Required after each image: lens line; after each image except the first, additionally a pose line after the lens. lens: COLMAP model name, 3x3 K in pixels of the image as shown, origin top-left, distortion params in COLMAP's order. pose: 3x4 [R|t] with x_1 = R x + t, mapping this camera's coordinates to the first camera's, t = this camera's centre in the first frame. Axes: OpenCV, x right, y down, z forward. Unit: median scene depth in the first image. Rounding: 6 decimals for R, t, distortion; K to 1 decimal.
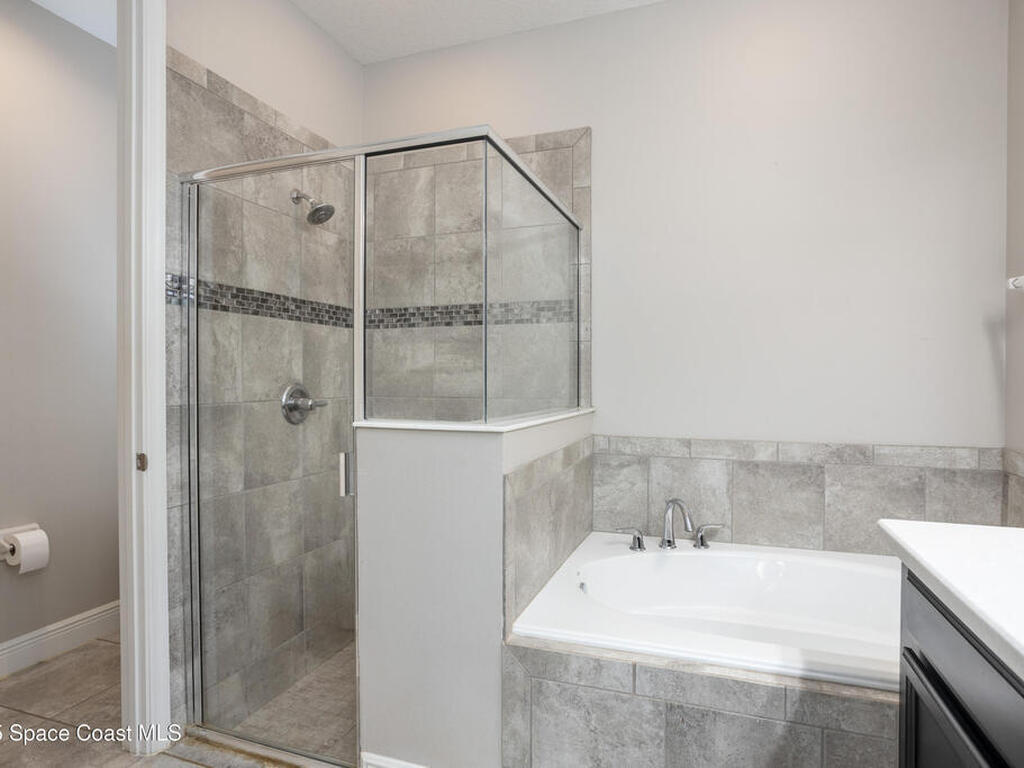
lens RADIAL K [[581.4, 0, 508.5], [0, 581.4, 391.4], [0, 0, 1]] dist [-0.037302, 0.010041]
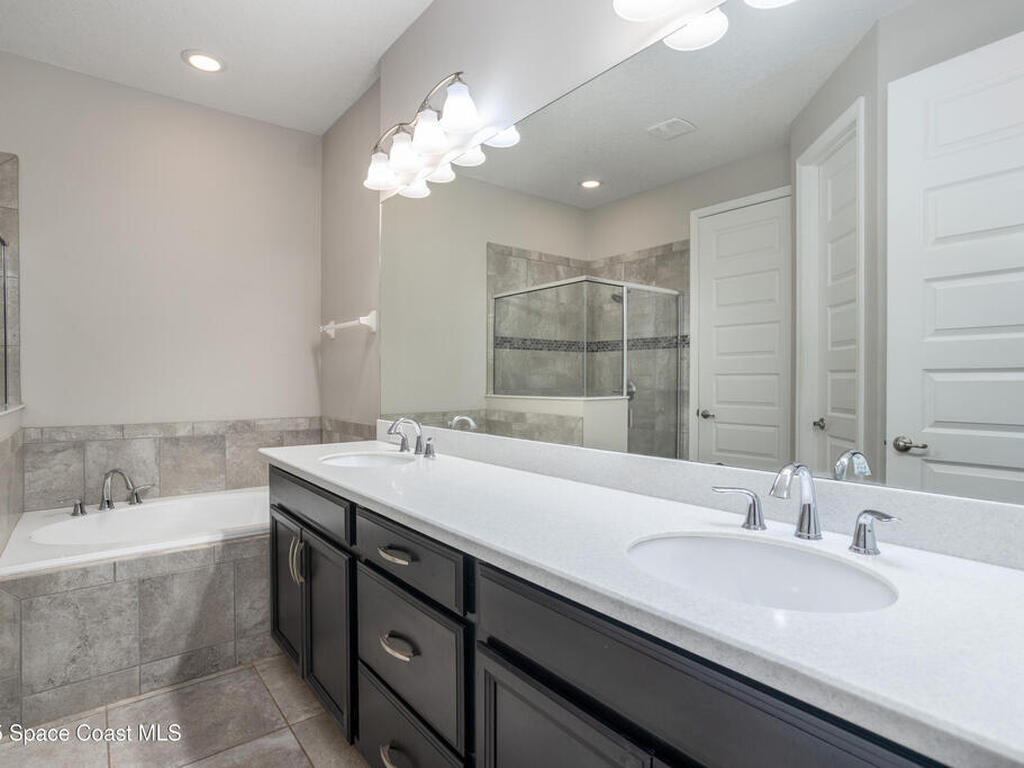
lens RADIAL K [[547.9, 0, 514.5], [0, 547.9, 385.8], [0, 0, 1]] dist [-0.016787, 0.008955]
pose [[0.528821, -0.007529, 0.848700, -0.286372], [0.011882, 0.999928, 0.001466, 0.002623], [-0.848650, 0.009309, 0.528873, -0.443622]]
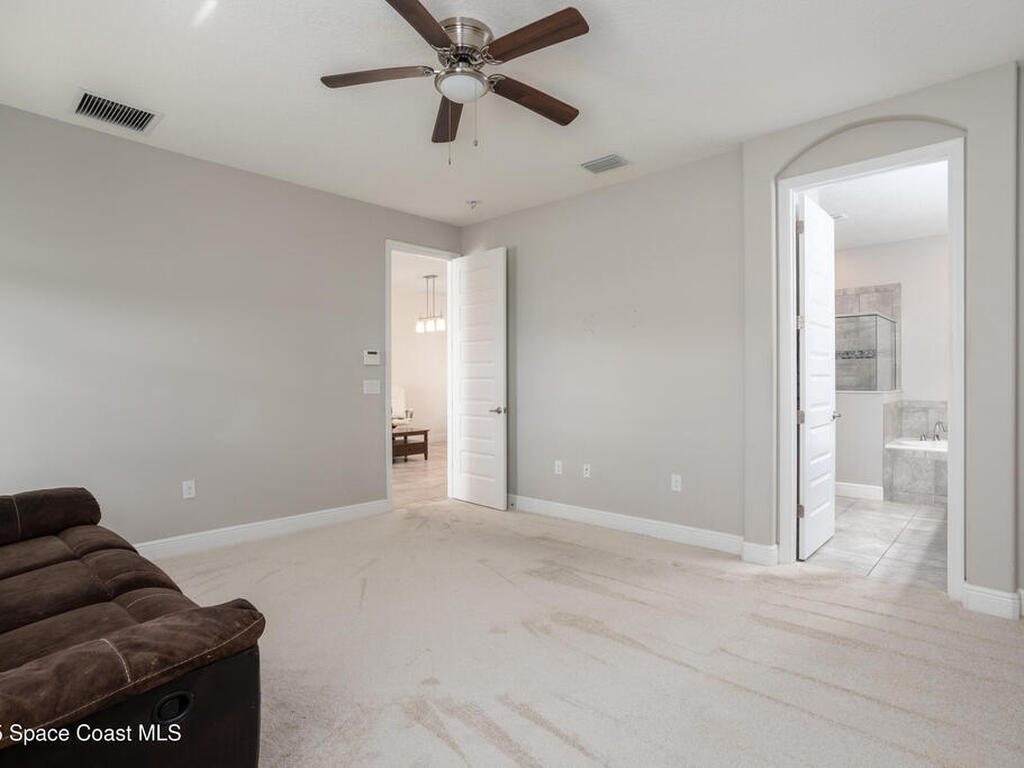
lens RADIAL K [[547.9, 0, 510.7], [0, 547.9, 385.0], [0, 0, 1]] dist [-0.016787, 0.008955]
pose [[0.919537, 0.000423, -0.393003, -0.589547], [-0.003502, 0.999969, -0.007119, 0.033283], [0.392987, 0.007923, 0.919510, -2.254703]]
